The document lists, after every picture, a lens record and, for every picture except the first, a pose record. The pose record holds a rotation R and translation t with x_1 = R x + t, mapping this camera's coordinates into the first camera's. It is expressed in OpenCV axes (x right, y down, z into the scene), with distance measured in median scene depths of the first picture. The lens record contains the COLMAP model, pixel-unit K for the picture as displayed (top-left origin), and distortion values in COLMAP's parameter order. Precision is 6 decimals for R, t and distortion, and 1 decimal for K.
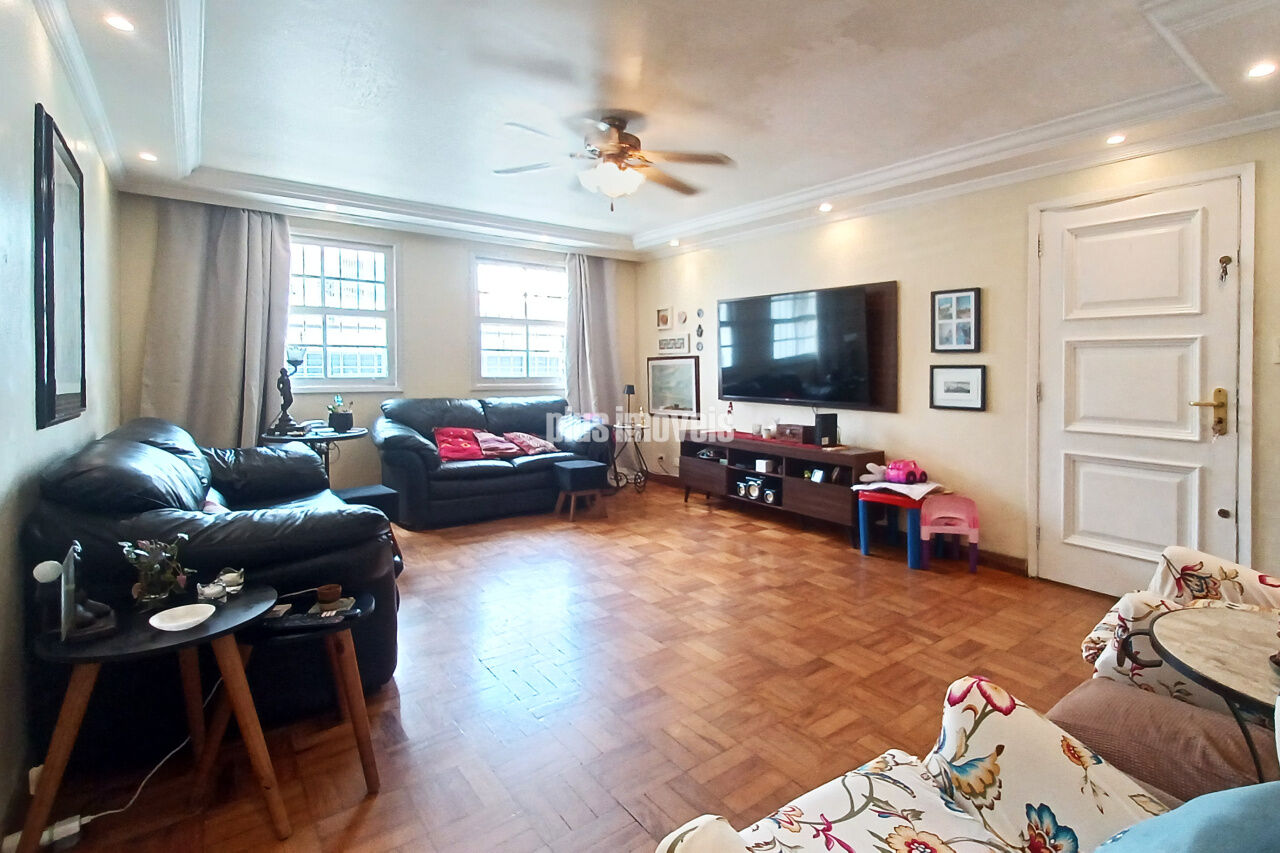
lens RADIAL K [[601.7, 0, 654.3], [0, 601.7, 368.5], [0, 0, 1]] dist [0.019821, -0.007523]
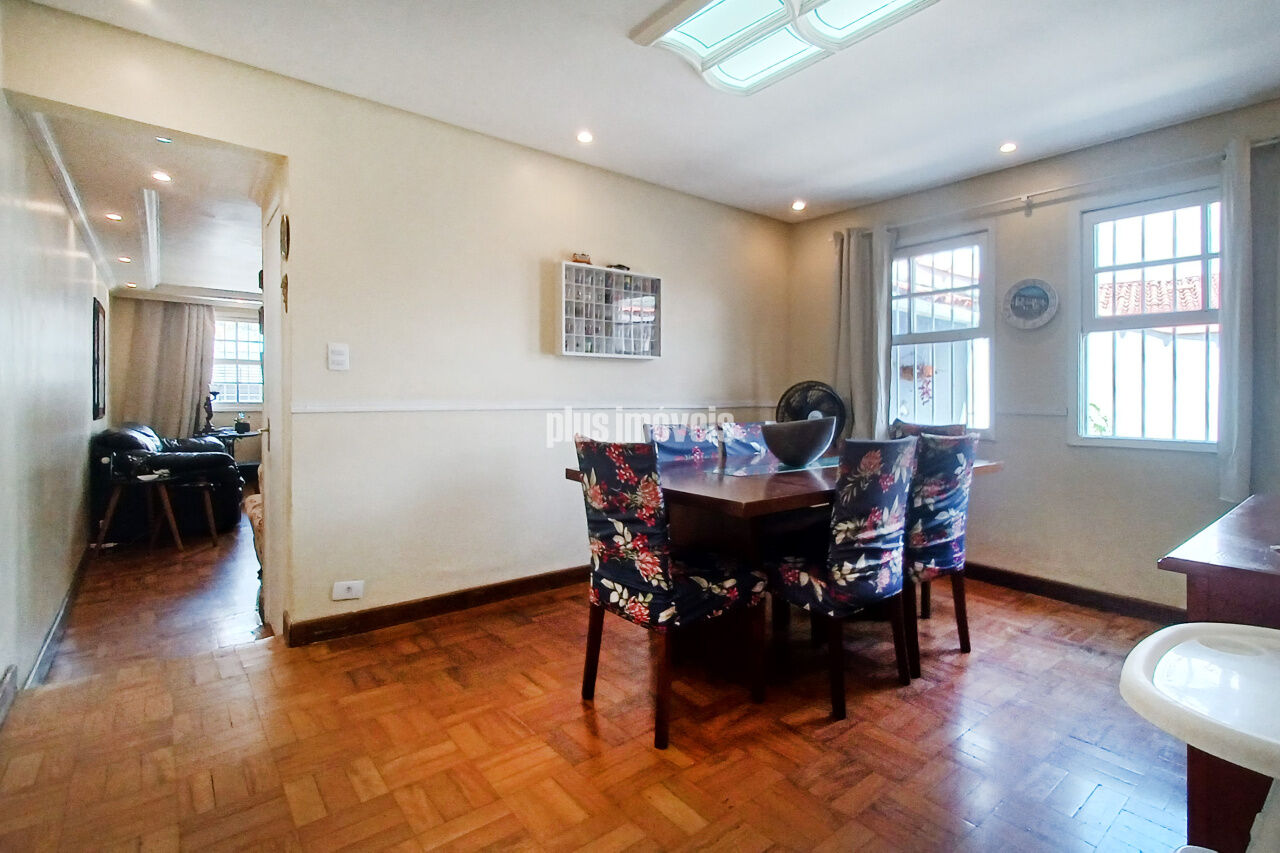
lens RADIAL K [[601.7, 0, 636.8], [0, 601.7, 393.6], [0, 0, 1]] dist [0.019821, -0.007523]
pose [[0.999929, 0.001751, 0.011800, 0.616626], [-0.001718, 0.999994, -0.002842, -0.006332], [-0.011805, 0.002821, 0.999926, -0.780752]]
